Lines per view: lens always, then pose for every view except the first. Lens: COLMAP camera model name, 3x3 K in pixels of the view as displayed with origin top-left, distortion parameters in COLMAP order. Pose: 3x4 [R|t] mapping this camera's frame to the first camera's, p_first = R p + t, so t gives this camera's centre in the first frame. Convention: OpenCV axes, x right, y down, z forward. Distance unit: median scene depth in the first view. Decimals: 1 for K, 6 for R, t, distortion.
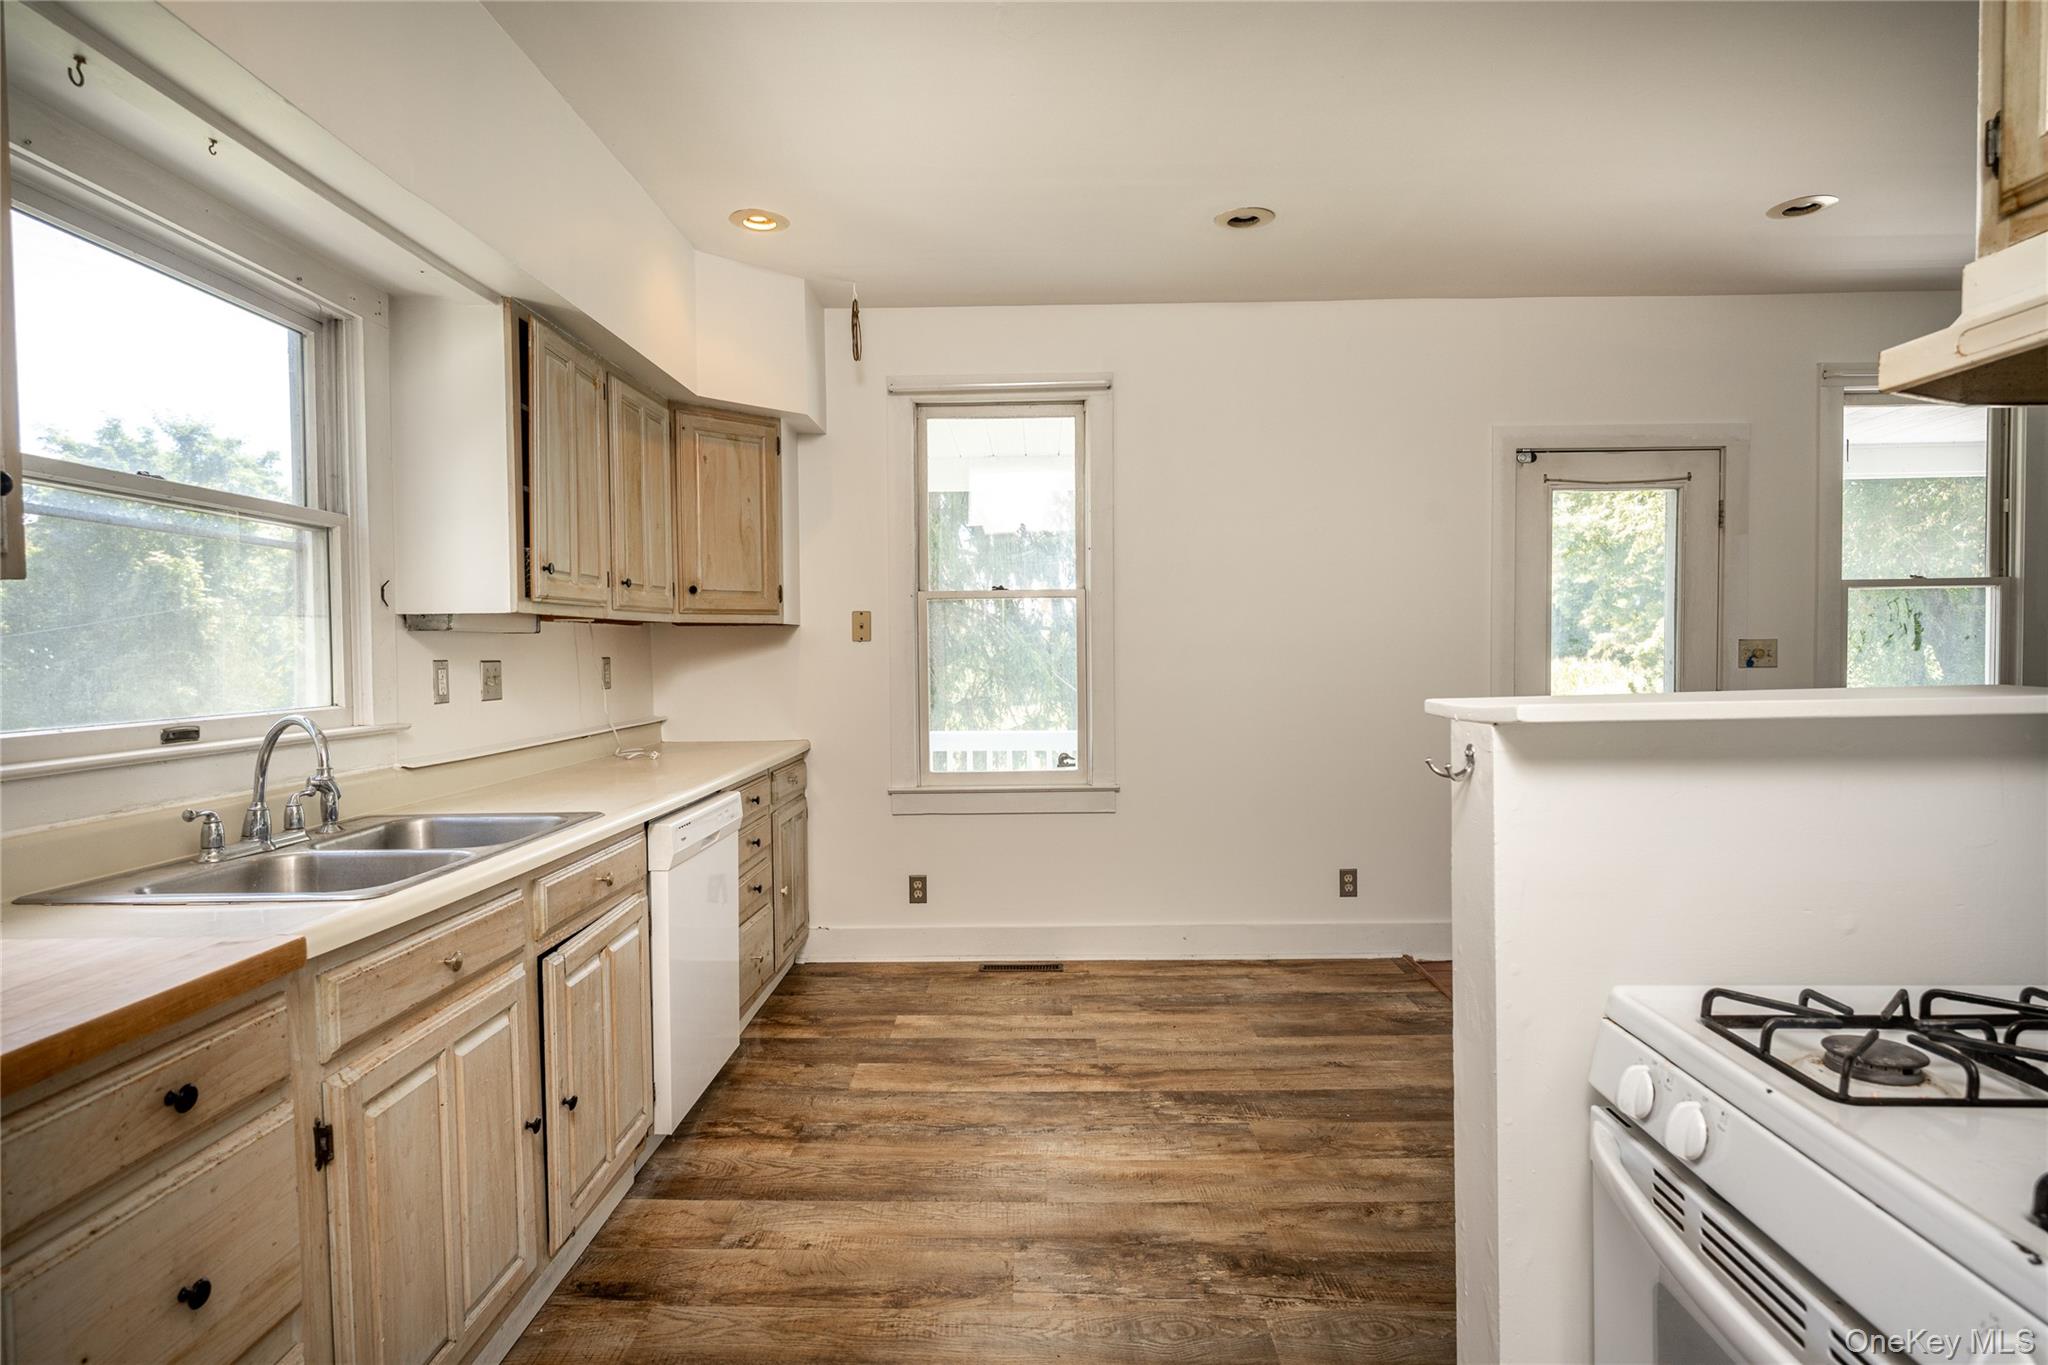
lens RADIAL K [[1046.1, 0, 1063.8], [0, 1046.1, 677.0], [0, 0, 1]] dist [0.018011, 0.000226]
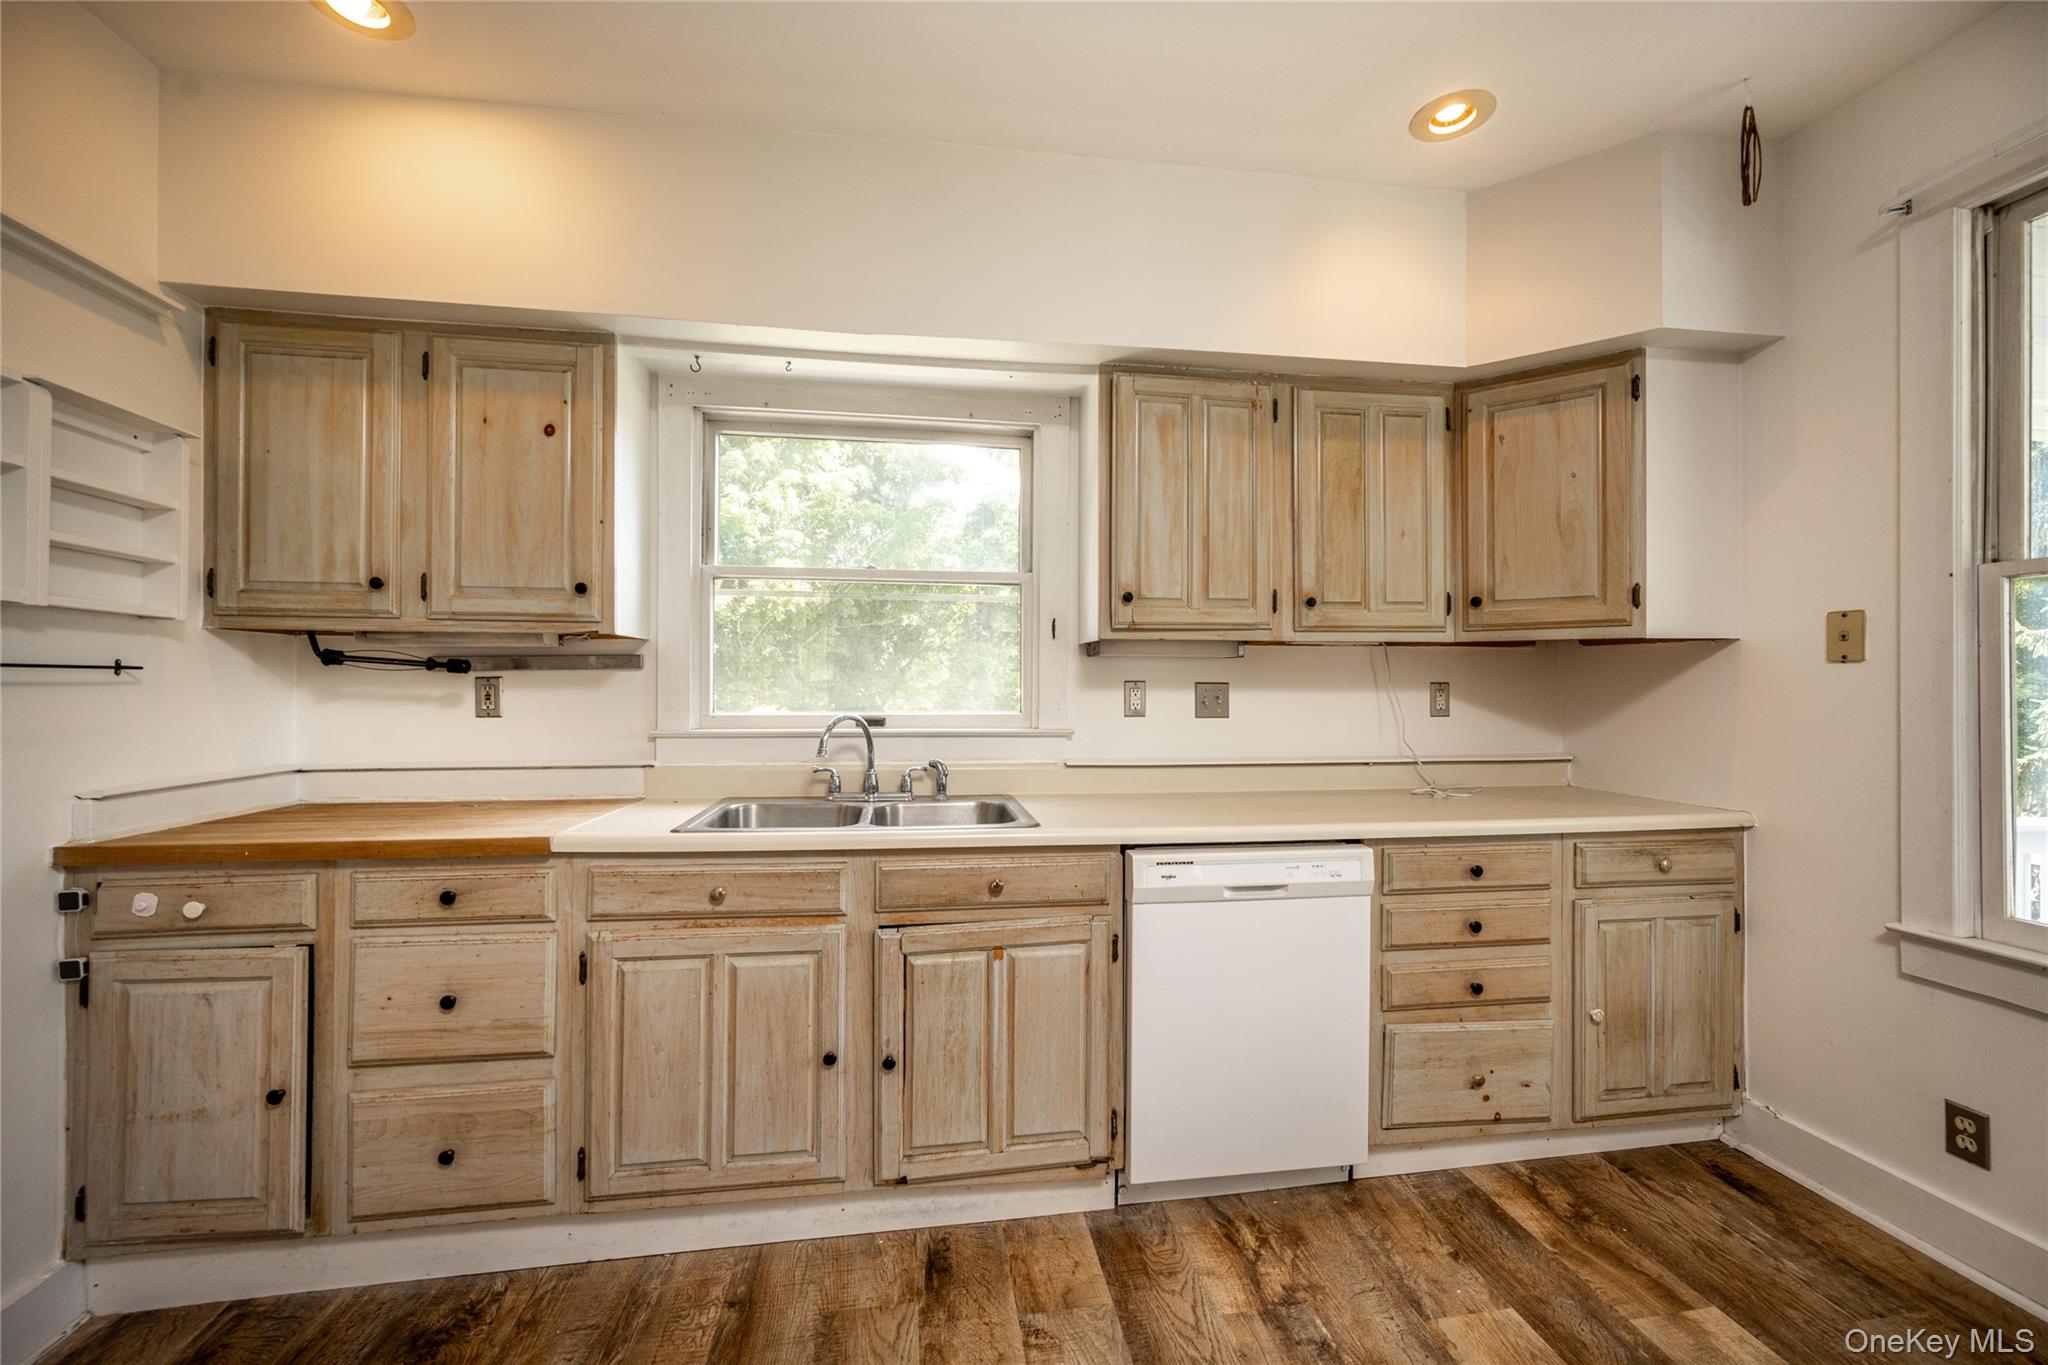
lens RADIAL K [[822.0, 0, 1024.0], [0, 822.0, 682.5], [0, 0, 1]] dist [-0.001168, 0.000026]
pose [[0.131569, 0.006232, -0.991287, 0.273918], [-0.032397, 0.999473, 0.001983, -0.010825], [0.990777, 0.031853, 0.131702, 0.636969]]
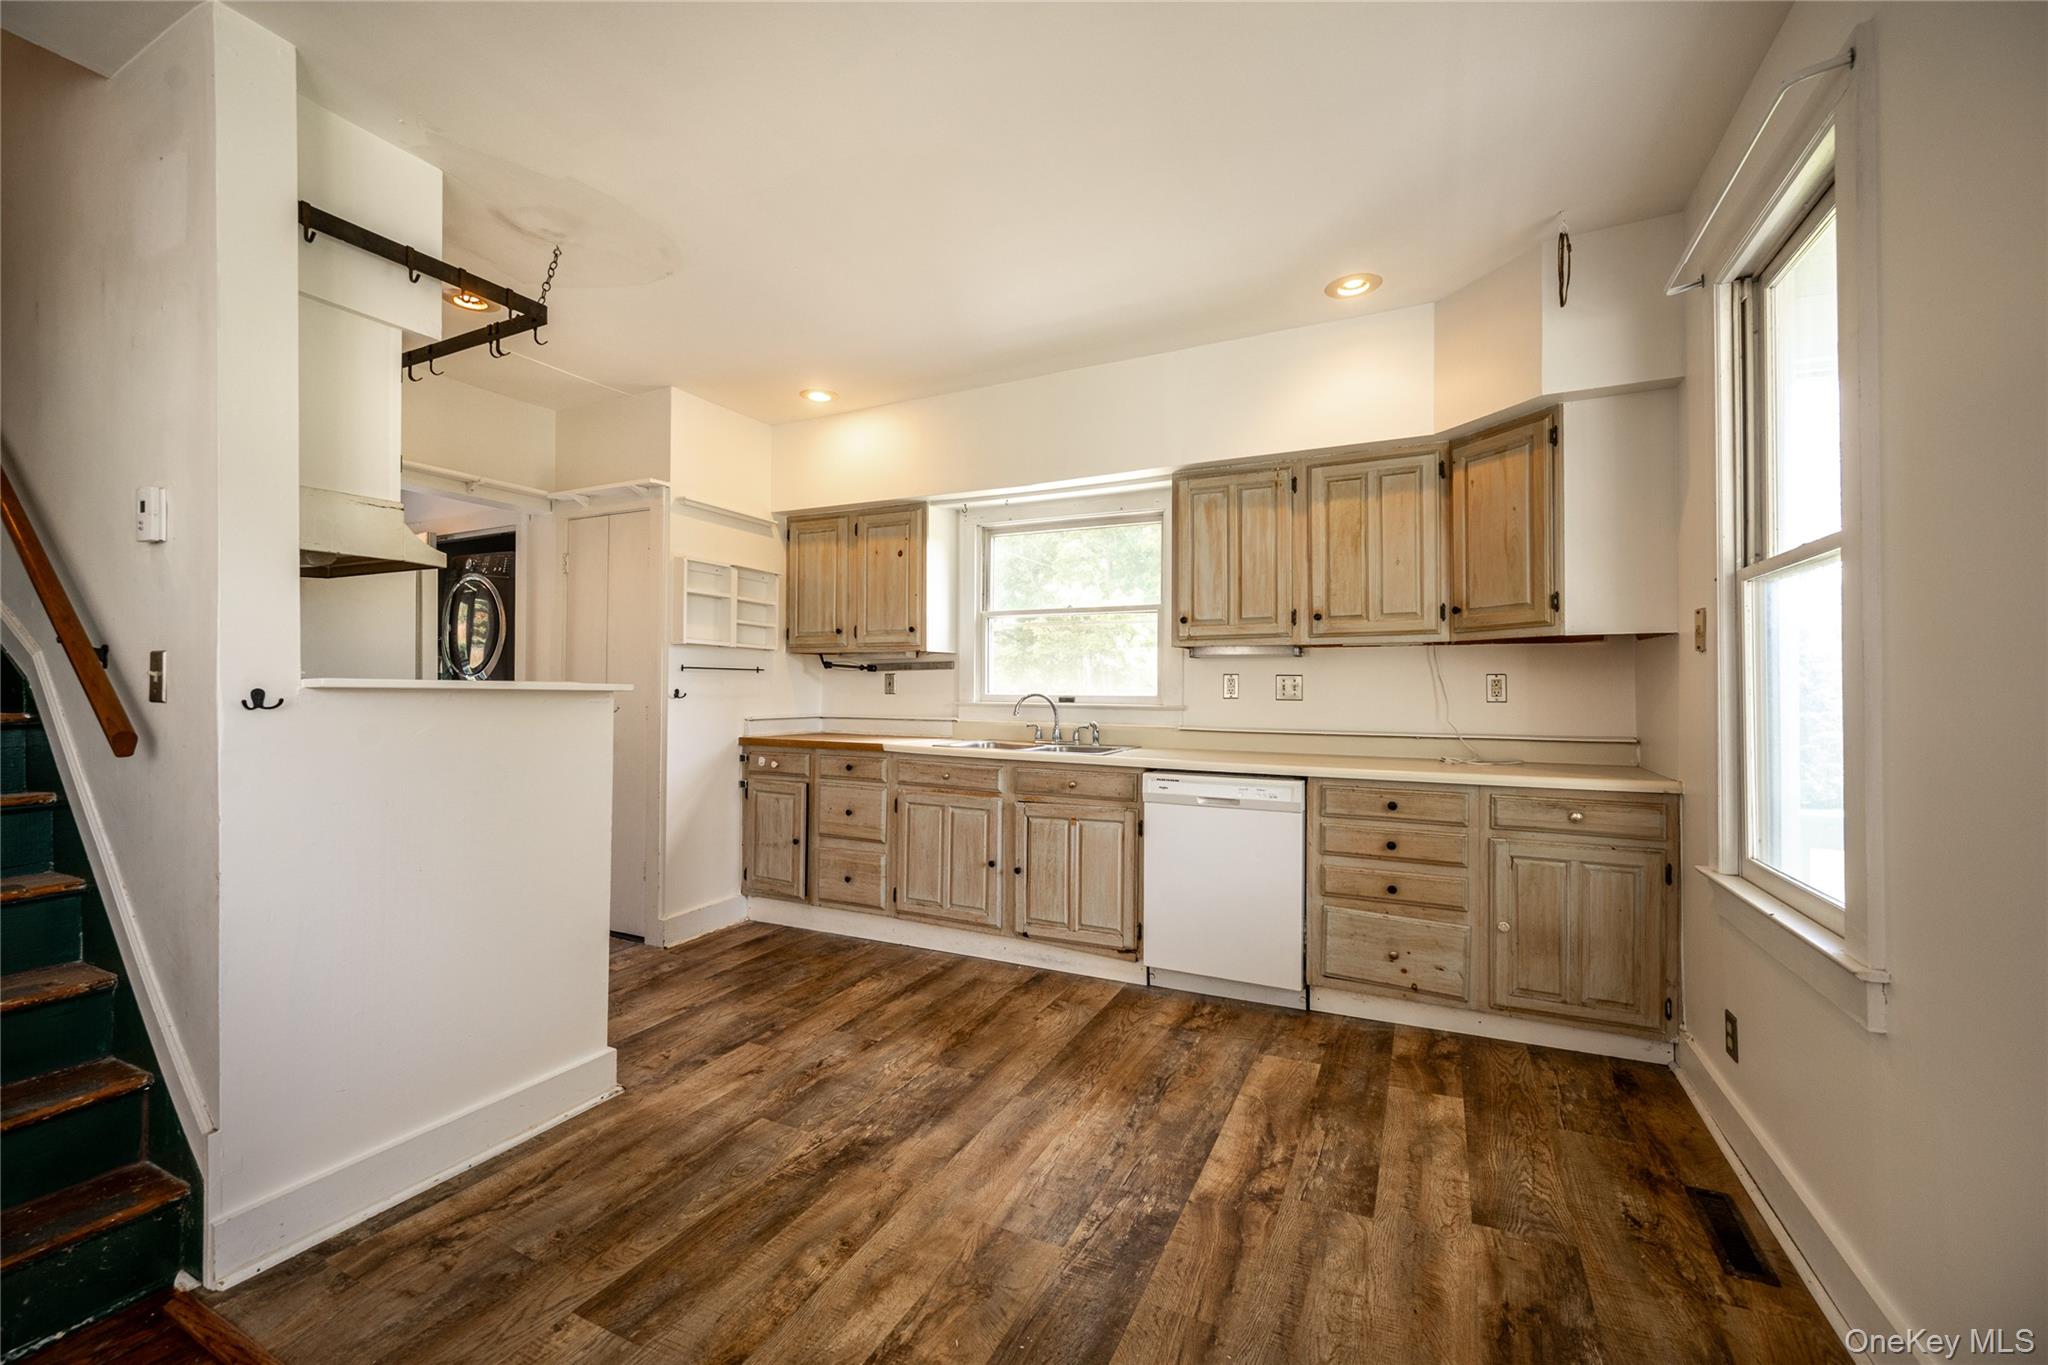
lens RADIAL K [[822.0, 0, 1024.0], [0, 822.0, 682.5], [0, 0, 1]] dist [-0.001168, 0.000026]
pose [[-0.450739, 0.002093, -0.892653, 0.673092], [-0.026606, 0.999521, 0.015778, -0.012753], [0.892259, 0.030862, -0.450468, 1.118601]]
